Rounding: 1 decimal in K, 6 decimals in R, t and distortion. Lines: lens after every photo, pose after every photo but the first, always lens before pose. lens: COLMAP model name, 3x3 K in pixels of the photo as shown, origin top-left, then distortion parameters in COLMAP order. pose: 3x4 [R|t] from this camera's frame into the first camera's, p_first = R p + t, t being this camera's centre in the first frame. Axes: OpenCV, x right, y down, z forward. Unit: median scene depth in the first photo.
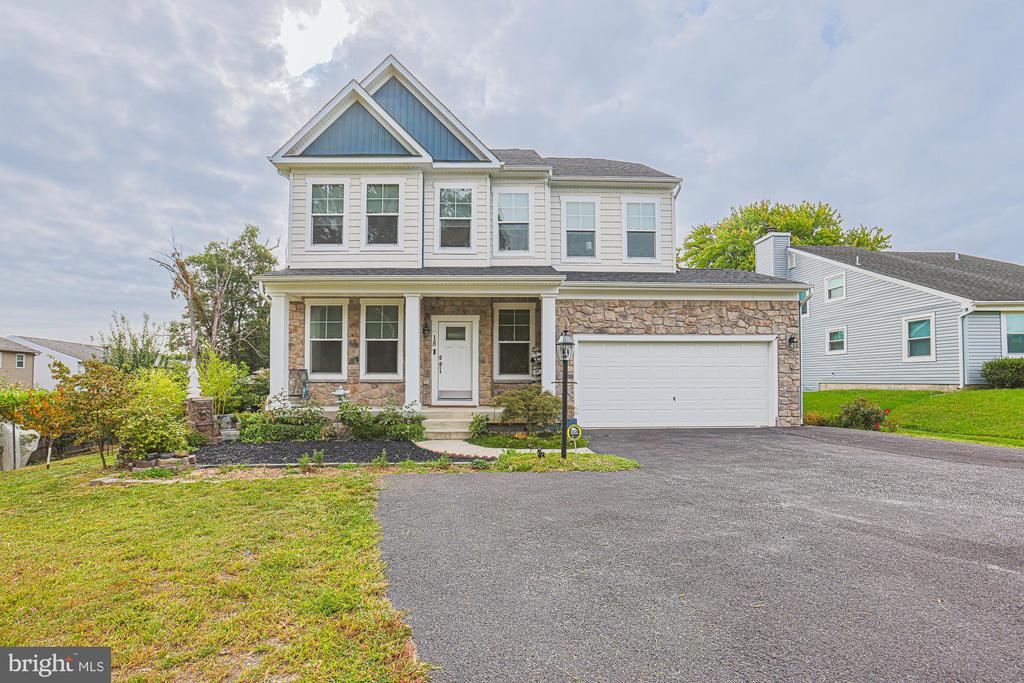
lens RADIAL K [[530.8, 0, 497.4], [0, 530.8, 366.9], [0, 0, 1]] dist [-0.031527, 0.000823]
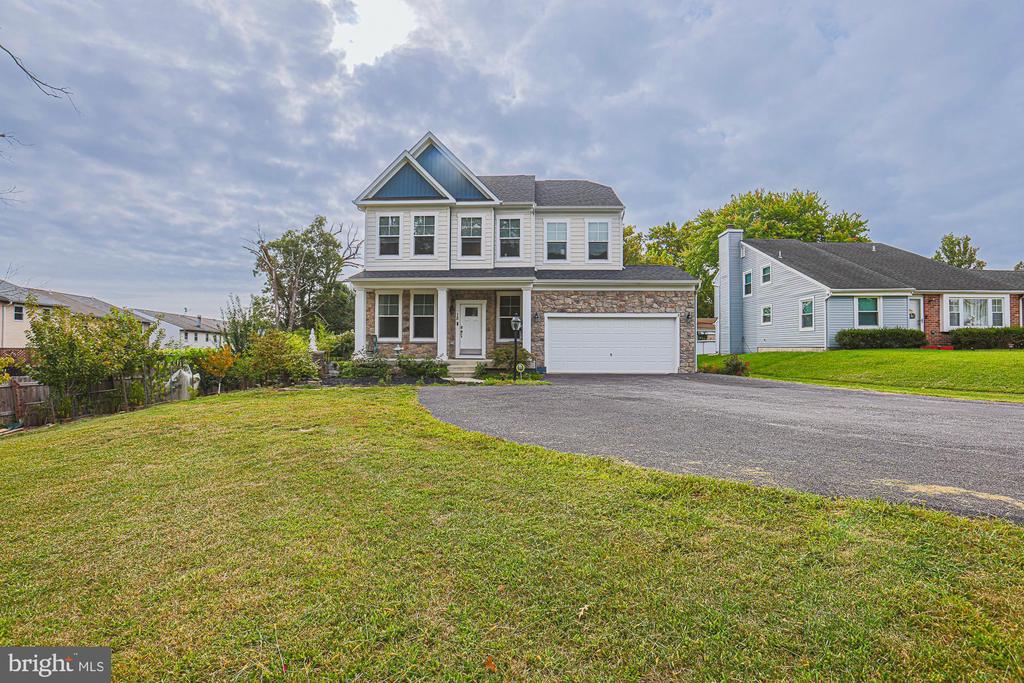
lens RADIAL K [[500.4, 0, 501.2], [0, 500.4, 340.2], [0, 0, 1]] dist [-0.020585, 0.003642]
pose [[0.998215, 0.003850, -0.059591, 0.092047], [-0.003344, 0.999957, 0.008593, 0.006019], [0.059621, -0.008379, 0.998186, -0.428828]]
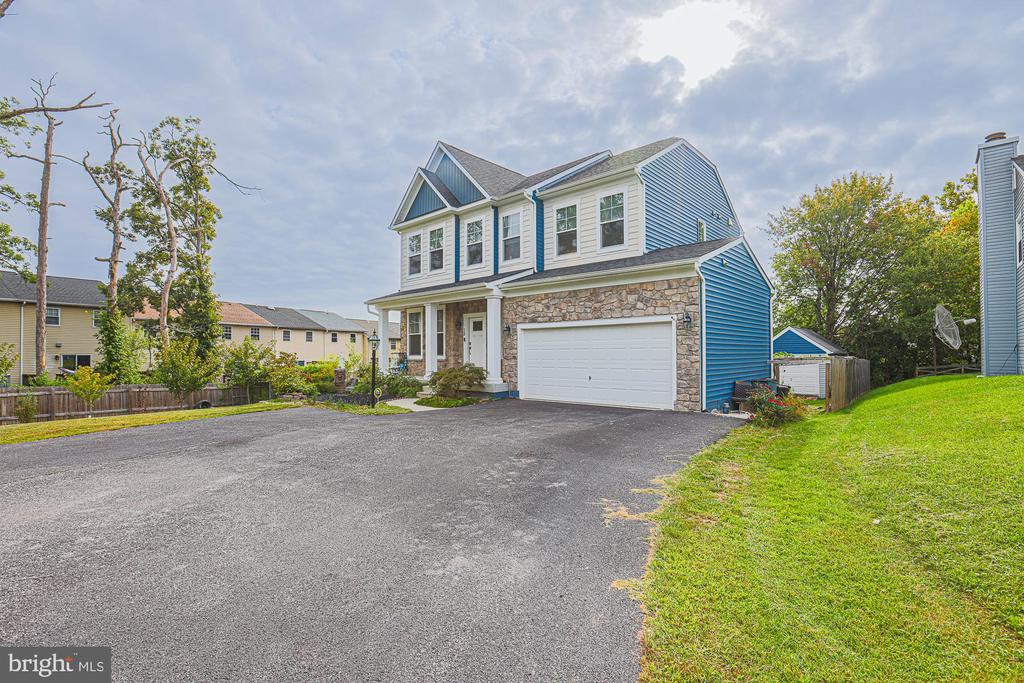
lens RADIAL K [[484.8, 0, 516.1], [0, 484.8, 346.3], [0, 0, 1]] dist [-0.032942, -0.000287]
pose [[0.719799, -0.013983, -0.694042, 0.835249], [0.022753, 0.999735, 0.003456, -0.011872], [0.693810, -0.018279, 0.719926, 0.151703]]
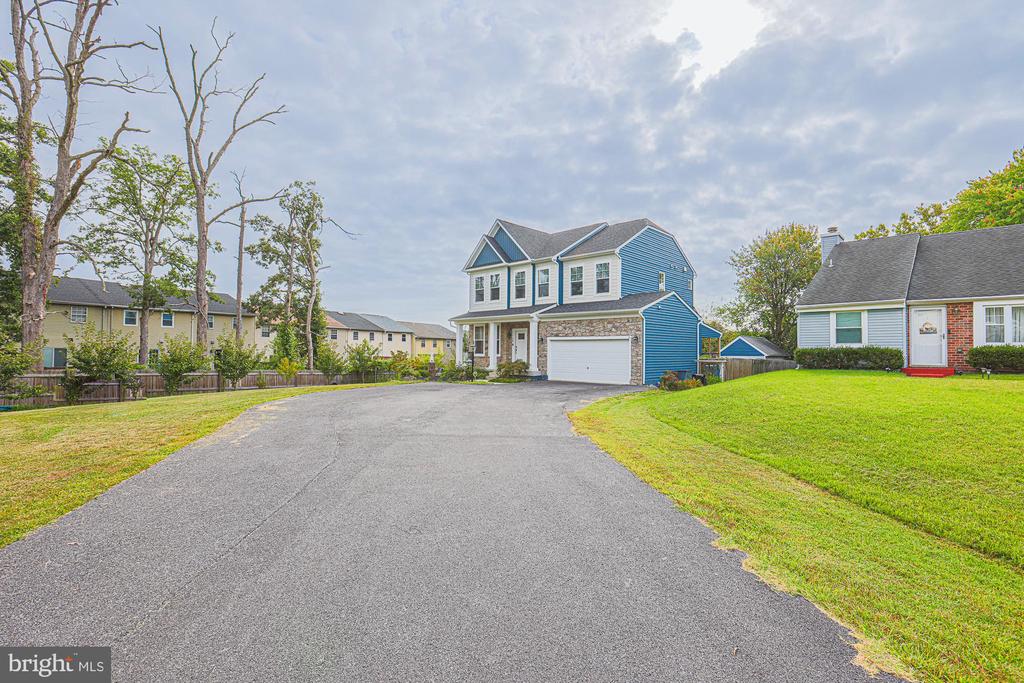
lens RADIAL K [[484.8, 0, 511.6], [0, 484.8, 343.4], [0, 0, 1]] dist [-0.032942, -0.000287]
pose [[0.690797, -0.004710, -0.723033, 1.322556], [0.010027, 0.999945, 0.003066, -0.038189], [0.722979, -0.009368, 0.690806, -0.431816]]
